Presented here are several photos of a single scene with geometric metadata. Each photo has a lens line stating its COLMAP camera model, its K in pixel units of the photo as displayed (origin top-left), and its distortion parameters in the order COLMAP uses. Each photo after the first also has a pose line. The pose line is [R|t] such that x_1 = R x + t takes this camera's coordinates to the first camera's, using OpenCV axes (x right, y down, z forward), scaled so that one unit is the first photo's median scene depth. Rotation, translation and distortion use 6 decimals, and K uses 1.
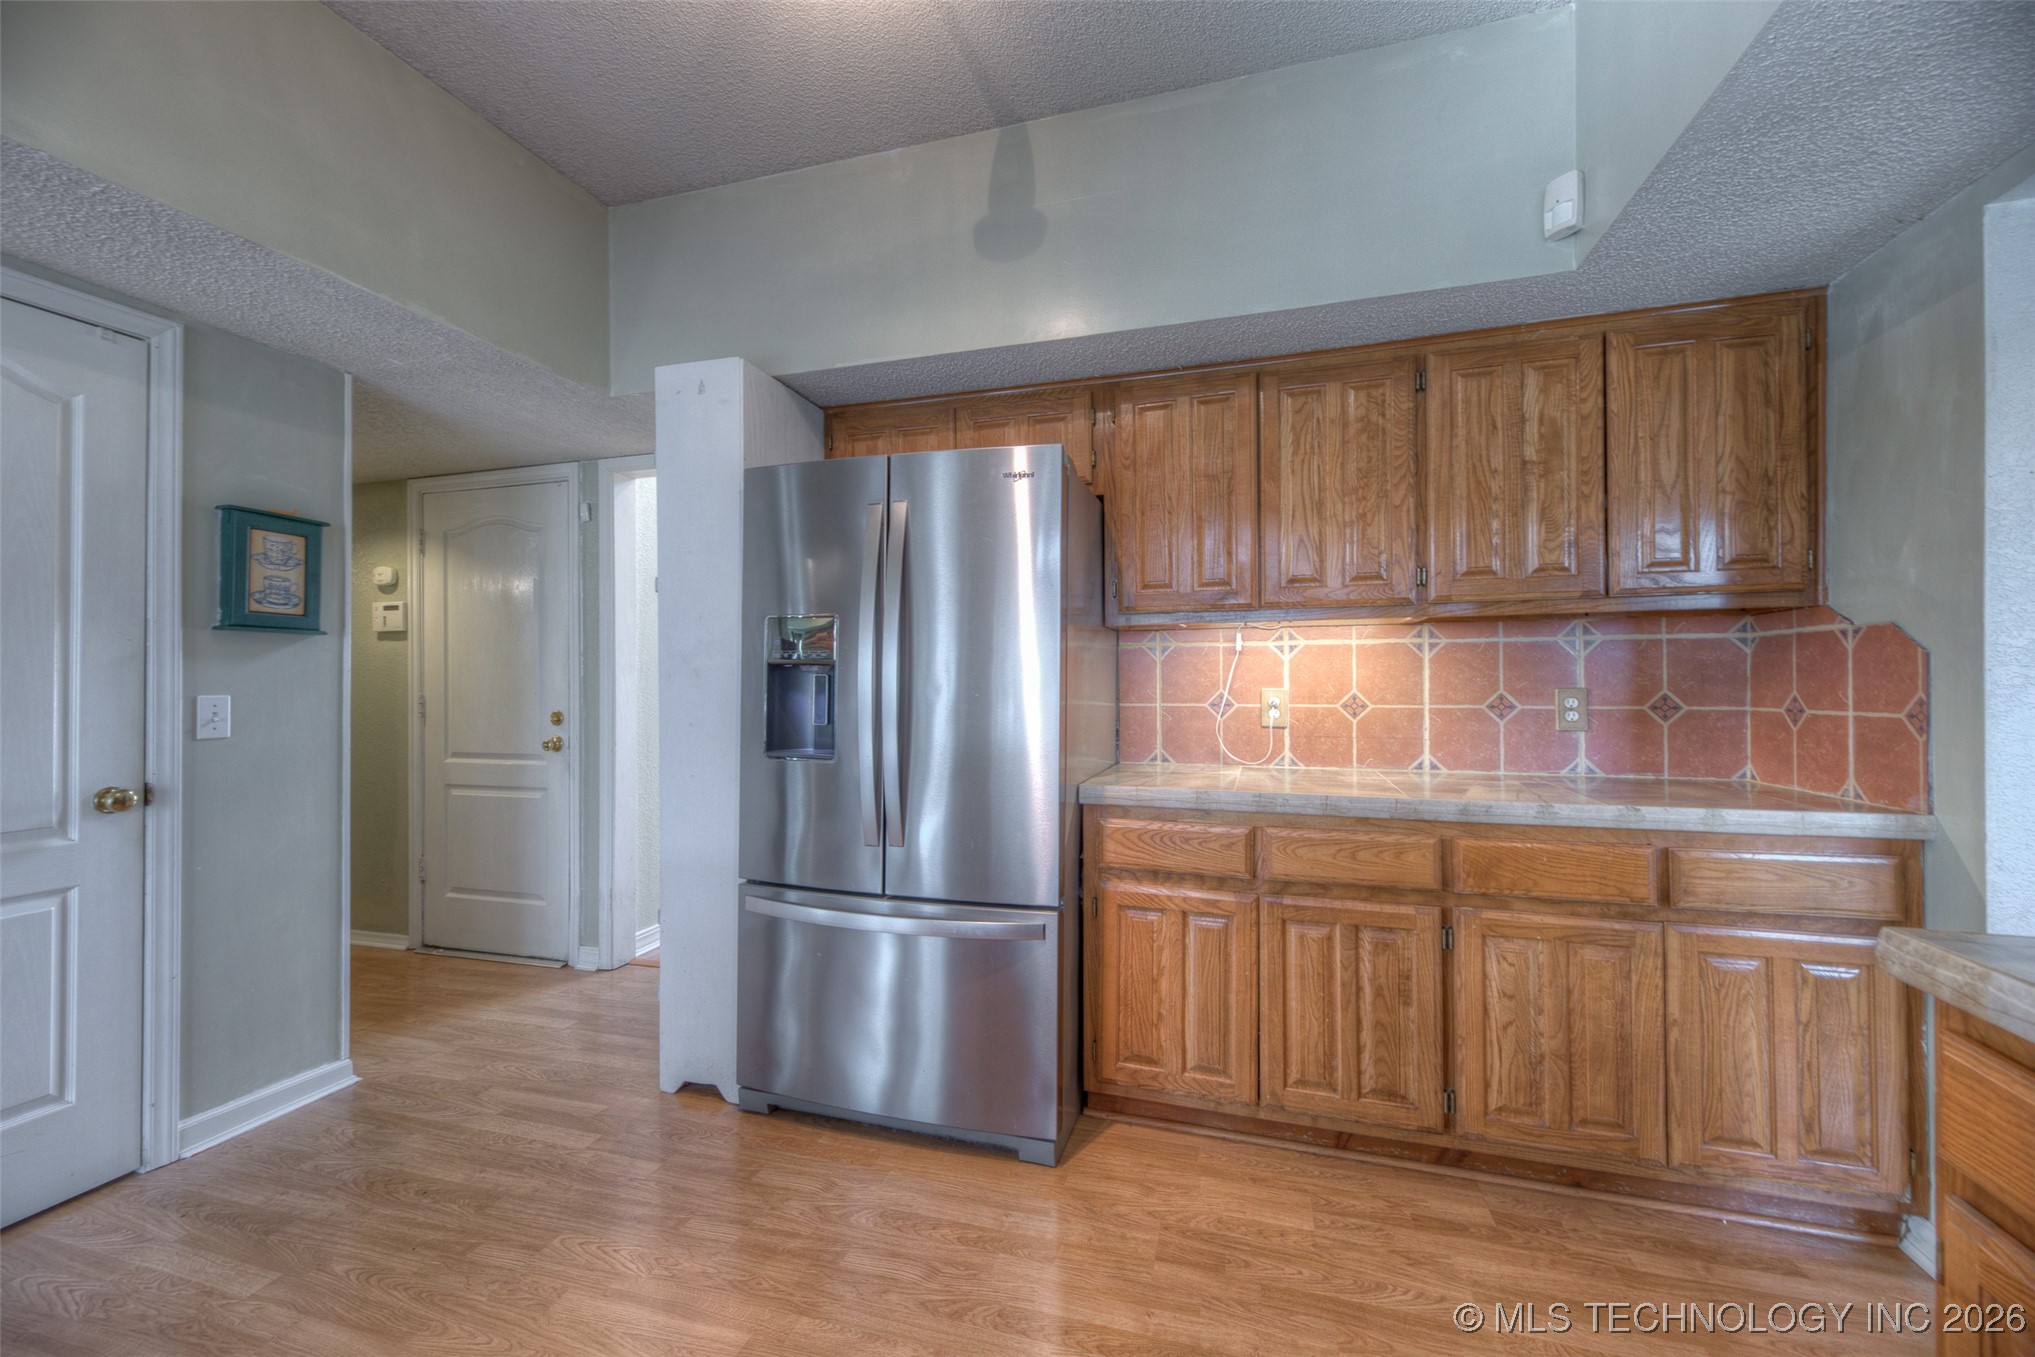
lens RADIAL K [[810.9, 0, 1011.4], [0, 810.9, 671.4], [0, 0, 1]] dist [0.005593, -0.001279]
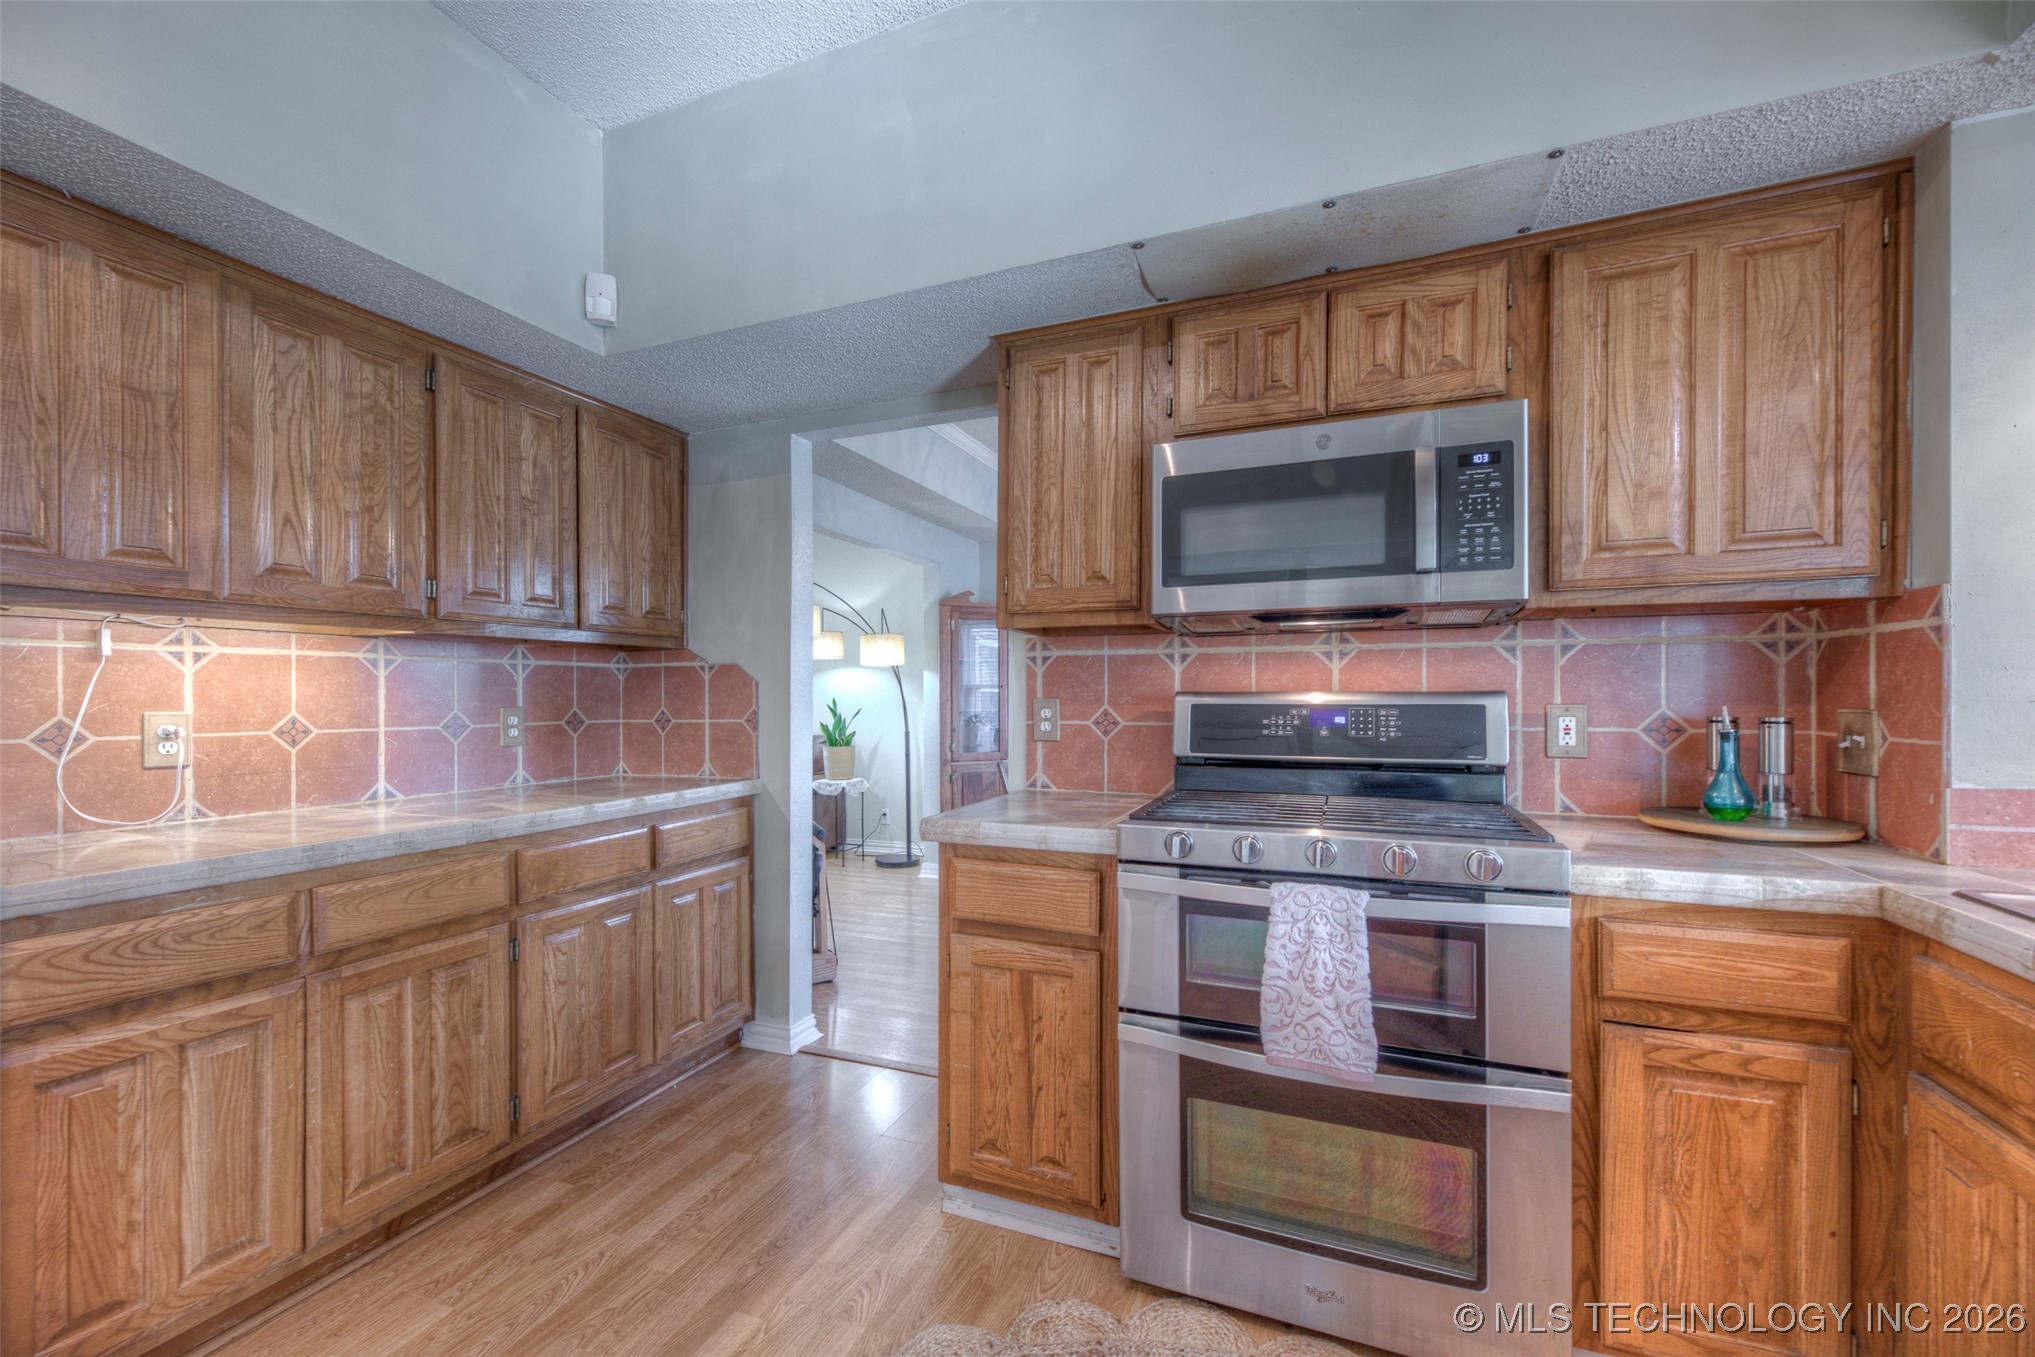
lens RADIAL K [[810.9, 0, 1012.5], [0, 810.9, 698.9], [0, 0, 1]] dist [0.005593, -0.001279]
pose [[0.091712, 0.001118, 0.995785, -0.397119], [-0.005731, 0.999983, -0.000595, 0.007188], [-0.995769, -0.005652, 0.091717, 0.258764]]
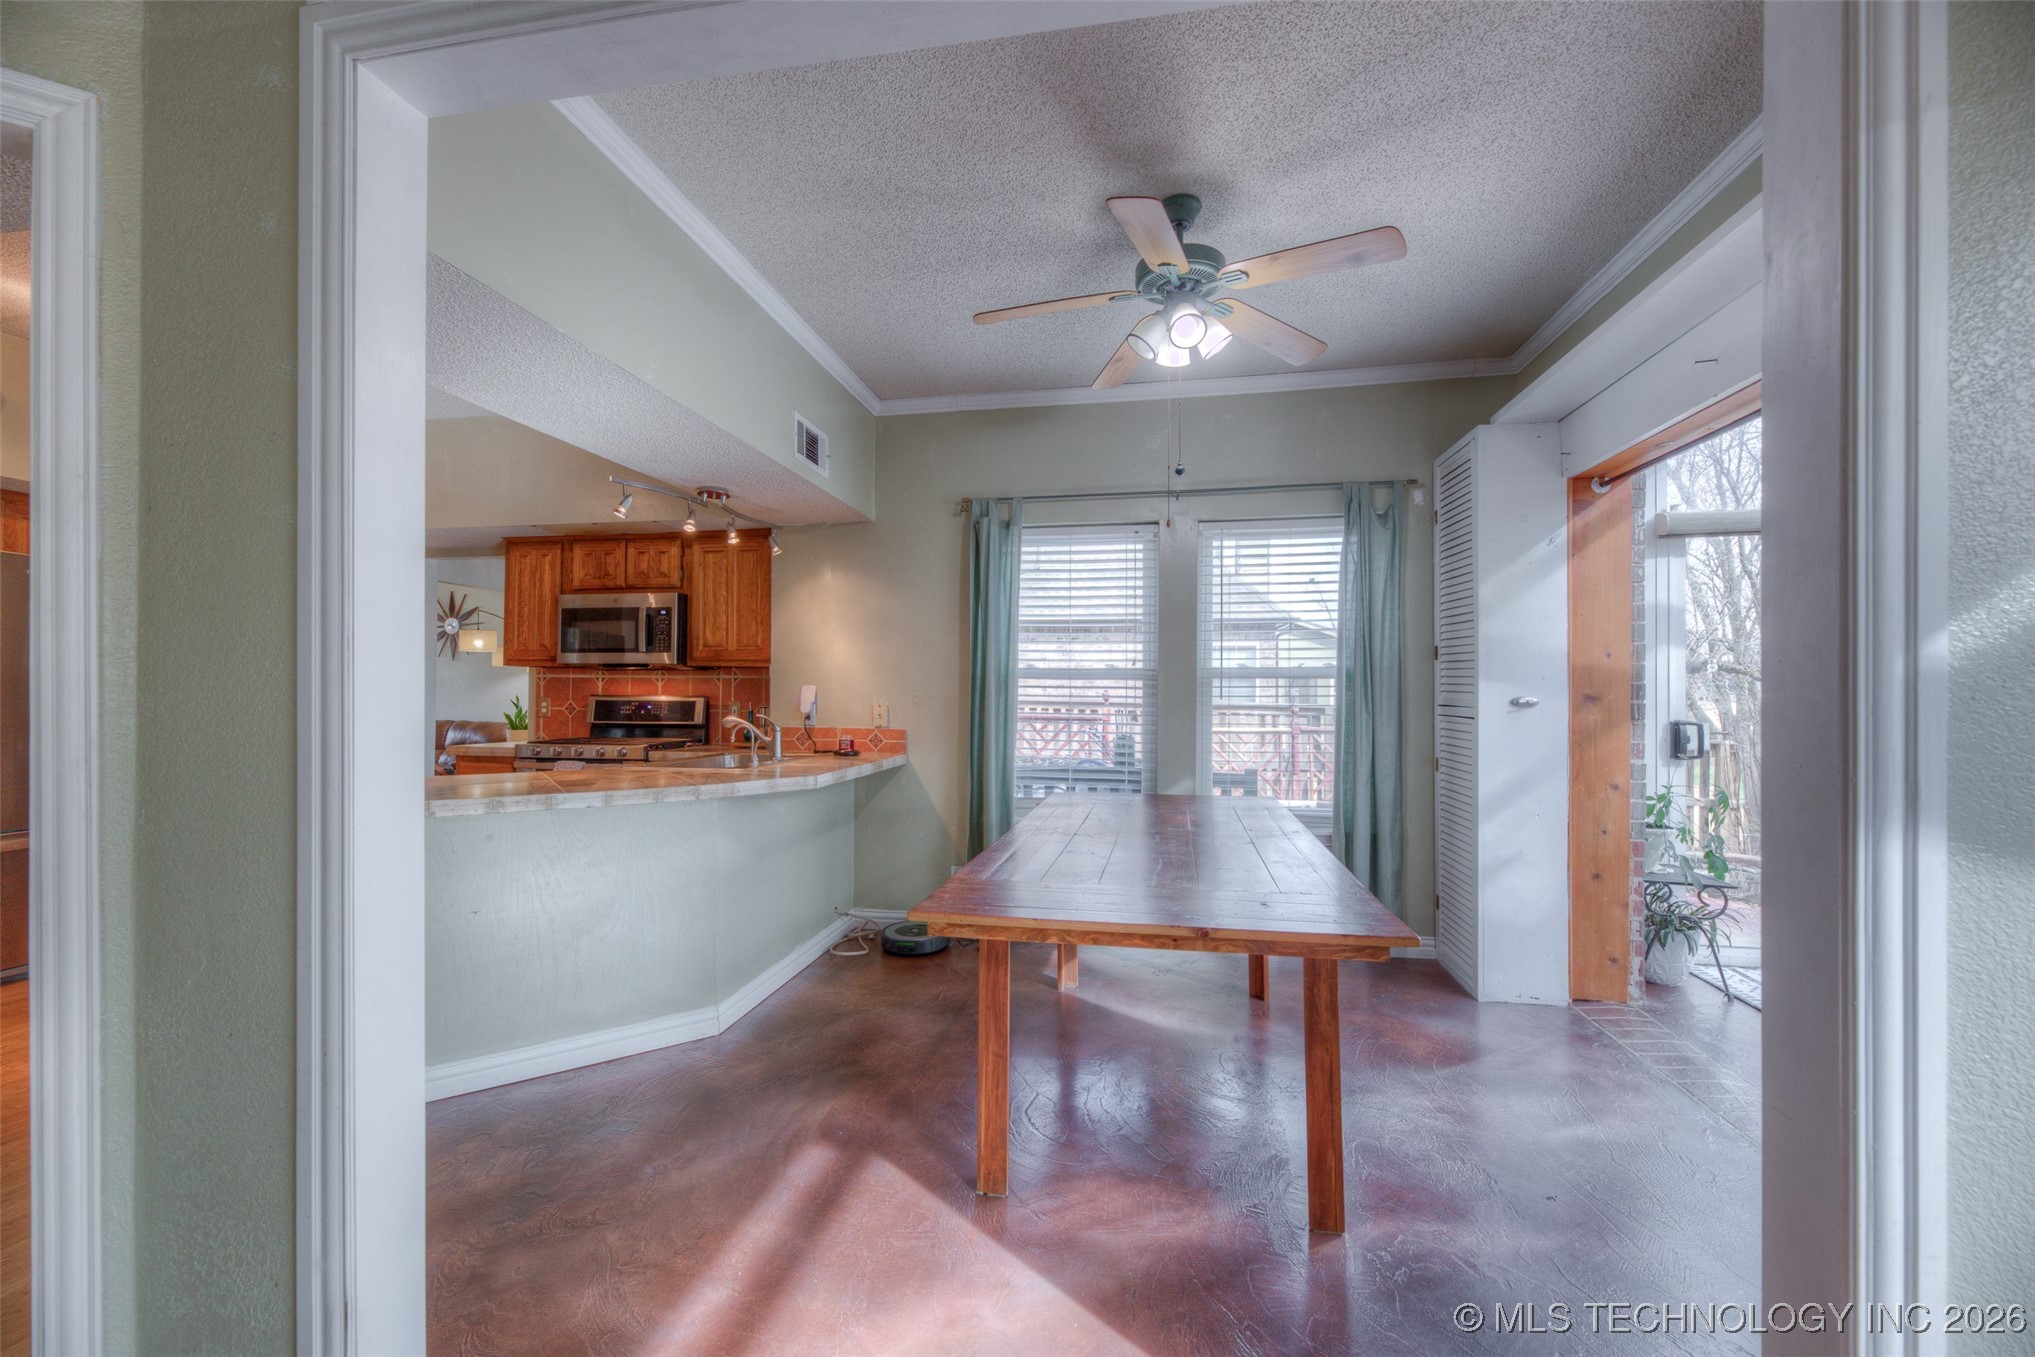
lens RADIAL K [[810.9, 0, 1014.3], [0, 810.9, 691.4], [0, 0, 1]] dist [0.005593, -0.001279]
pose [[-0.119593, 0.008129, 0.992790, -1.848870], [-0.012065, 0.999881, -0.009640, -0.005634], [-0.992750, -0.013131, -0.119480, -0.795624]]
